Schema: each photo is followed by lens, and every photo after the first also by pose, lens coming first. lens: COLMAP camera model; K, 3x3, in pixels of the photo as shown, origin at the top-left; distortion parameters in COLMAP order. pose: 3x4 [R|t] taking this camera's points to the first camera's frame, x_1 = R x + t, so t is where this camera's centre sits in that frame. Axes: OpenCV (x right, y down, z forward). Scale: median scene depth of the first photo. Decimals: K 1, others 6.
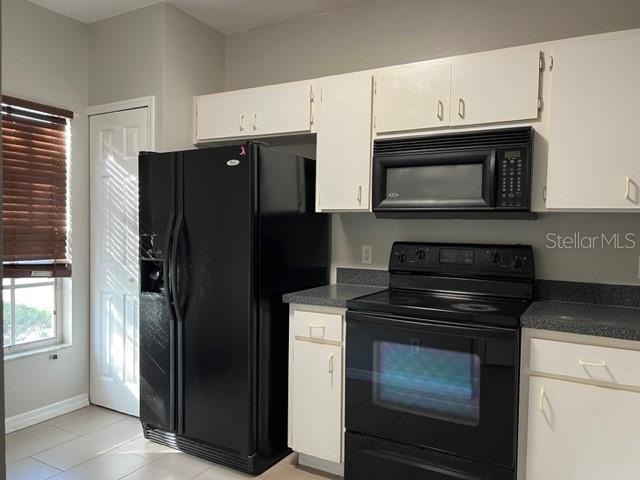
lens RADIAL K [[480.9, 0, 318.9], [0, 480.9, 243.1], [0, 0, 1]] dist [0.068082, -0.082467]
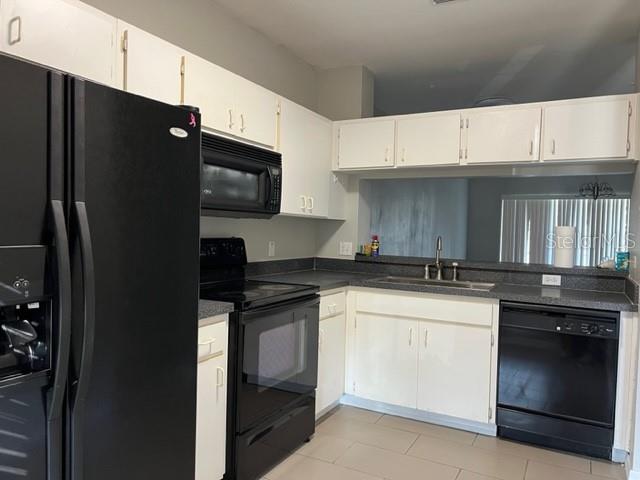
lens RADIAL K [[480.9, 0, 318.9], [0, 480.9, 243.1], [0, 0, 1]] dist [0.068082, -0.082467]
pose [[-0.021854, -0.047745, 0.998620, -0.878433], [0.012857, 0.998763, 0.048033, -0.043023], [-0.999678, 0.013889, -0.021213, 0.833823]]
